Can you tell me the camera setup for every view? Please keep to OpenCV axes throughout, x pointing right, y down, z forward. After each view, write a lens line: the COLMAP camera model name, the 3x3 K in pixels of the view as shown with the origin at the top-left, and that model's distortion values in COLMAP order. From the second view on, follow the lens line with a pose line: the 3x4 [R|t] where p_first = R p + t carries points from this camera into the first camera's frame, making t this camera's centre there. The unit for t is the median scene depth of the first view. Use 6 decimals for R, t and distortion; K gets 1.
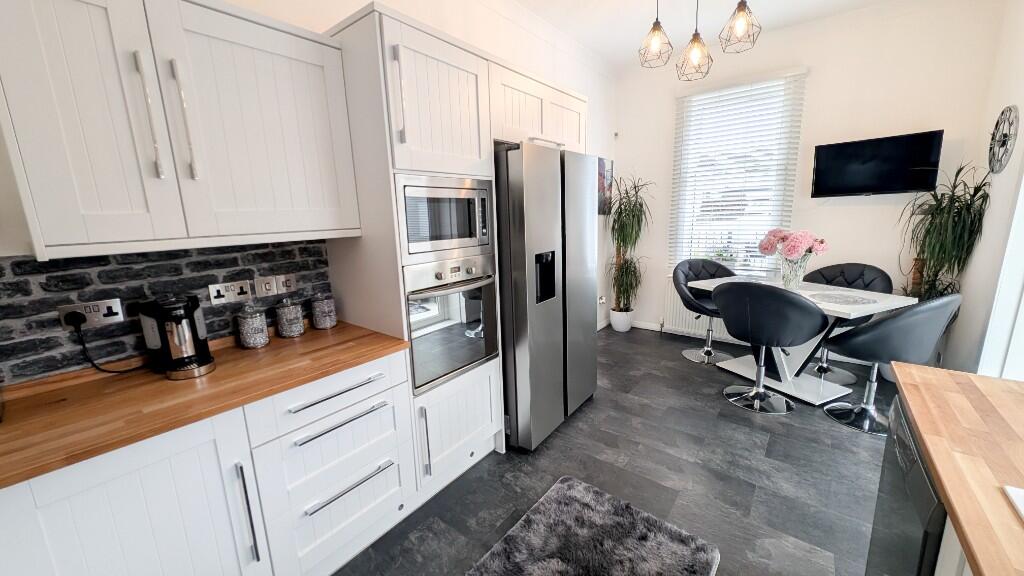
lens RADIAL K [[380.7, 0, 513.0], [0, 380.7, 284.2], [0, 0, 1]] dist [0.008966, -0.003977]
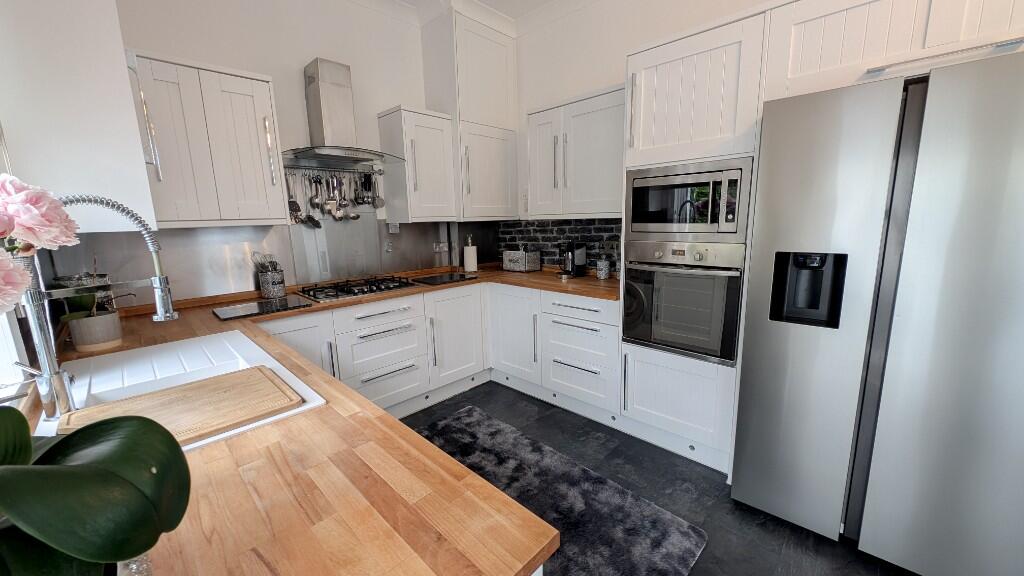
lens RADIAL K [[380.7, 0, 513.0], [0, 380.7, 284.2], [0, 0, 1]] dist [0.008966, -0.003977]
pose [[-0.109472, 0.198490, -0.973970, 1.067115], [-0.161731, 0.963245, 0.214482, -0.119403], [0.980744, 0.181001, -0.073346, 0.729456]]
